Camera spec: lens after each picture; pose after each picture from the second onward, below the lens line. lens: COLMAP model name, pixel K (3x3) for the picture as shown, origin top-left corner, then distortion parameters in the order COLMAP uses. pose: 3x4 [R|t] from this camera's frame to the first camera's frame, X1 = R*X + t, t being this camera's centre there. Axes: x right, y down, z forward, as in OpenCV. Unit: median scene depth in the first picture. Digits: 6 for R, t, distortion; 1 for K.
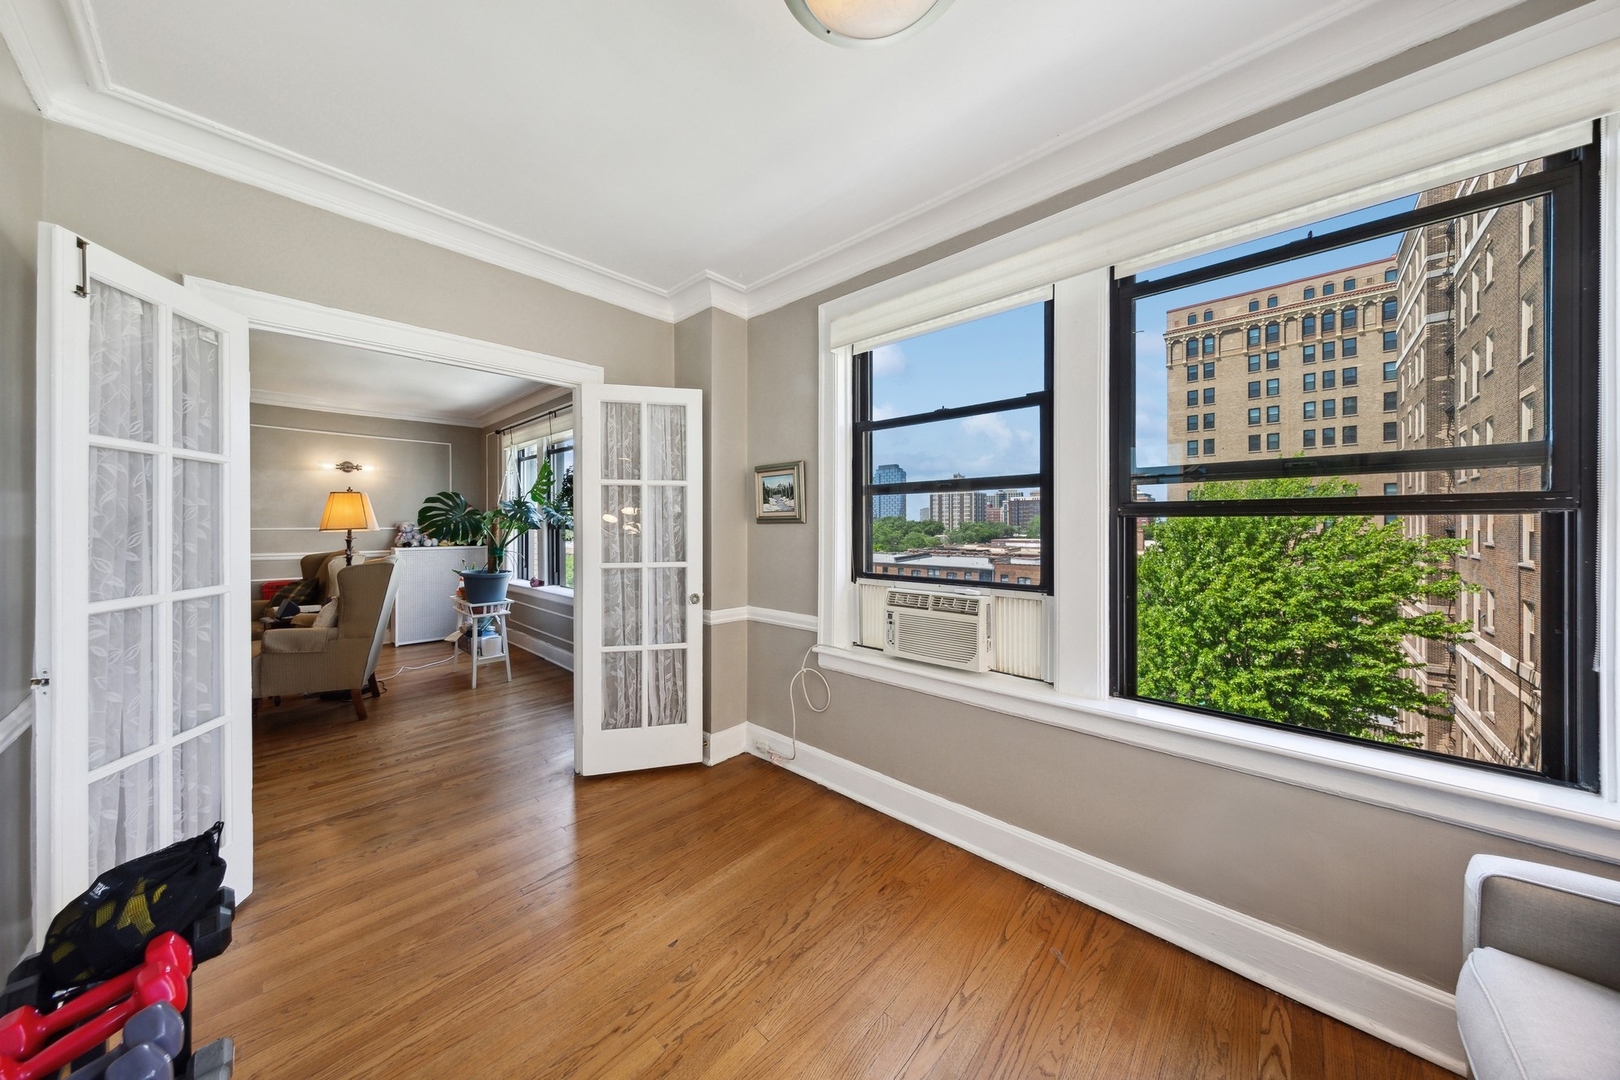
lens RADIAL K [[523.0, 0, 808.1], [0, 523.0, 522.2], [0, 0, 1]] dist [0.008872, -0.000075]
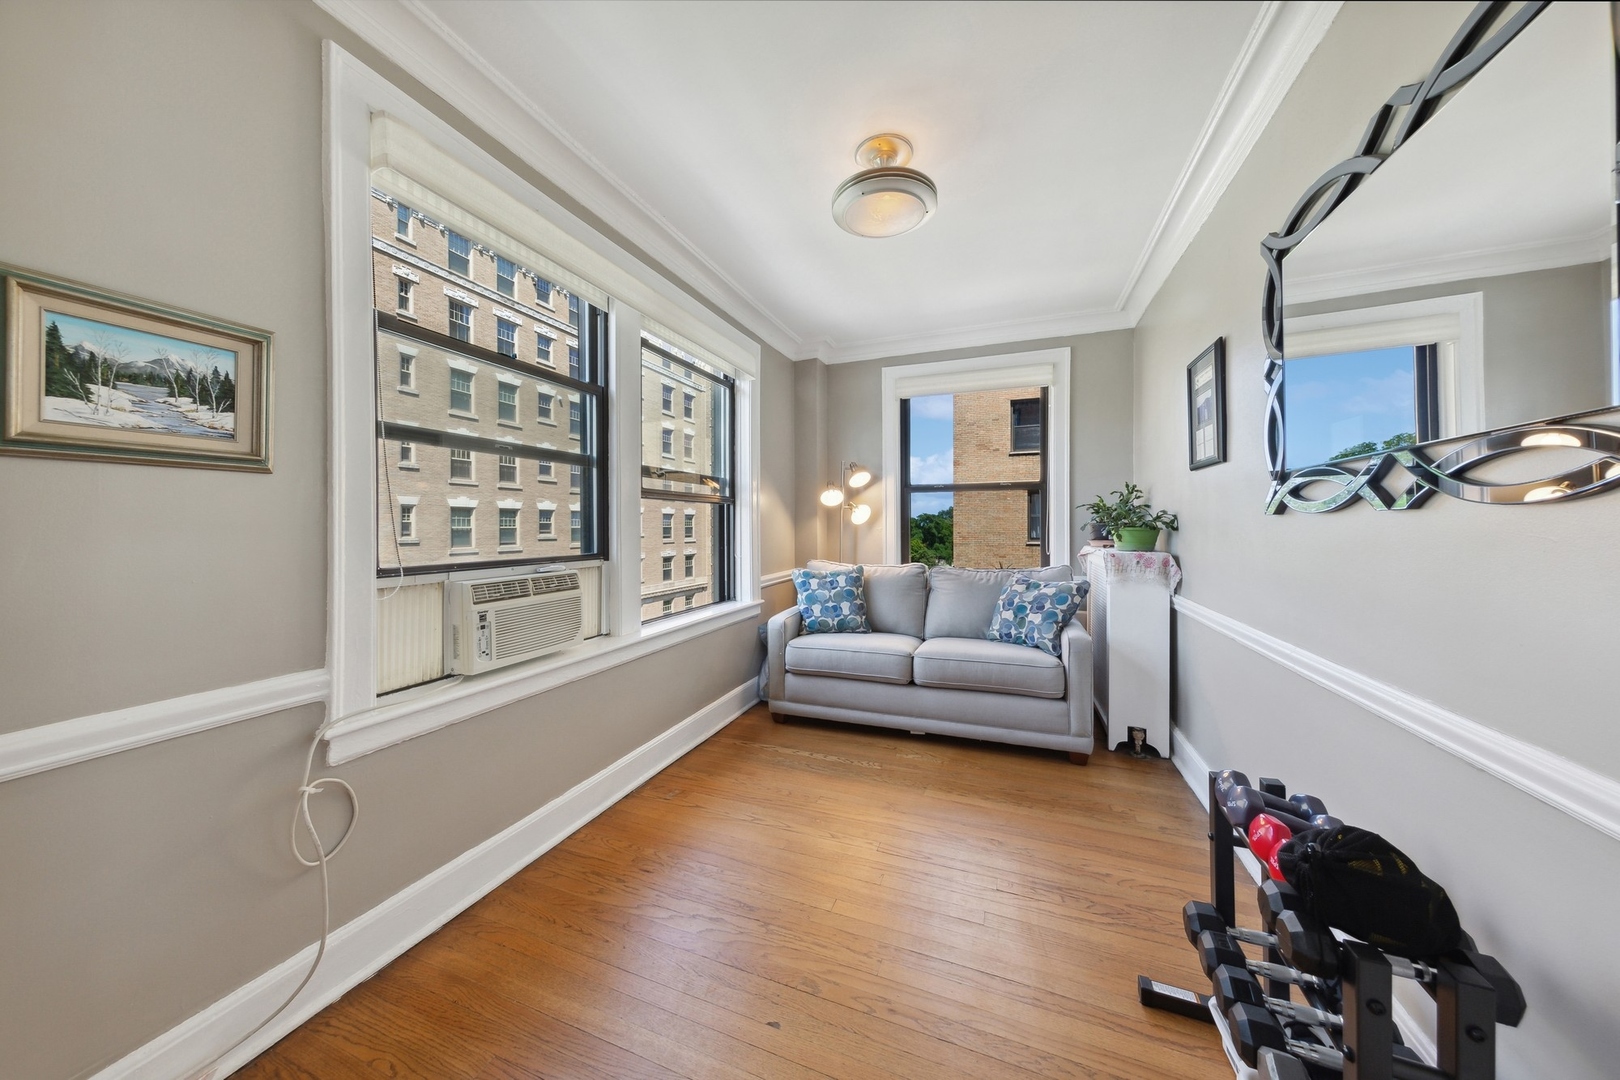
lens RADIAL K [[523.0, 0, 808.1], [0, 523.0, 522.2], [0, 0, 1]] dist [0.008872, -0.000075]
pose [[-0.369116, 0.007175, 0.929355, -0.691495], [-0.003316, 0.999954, -0.009037, 0.053421], [-0.929377, -0.006418, -0.369076, 0.865249]]
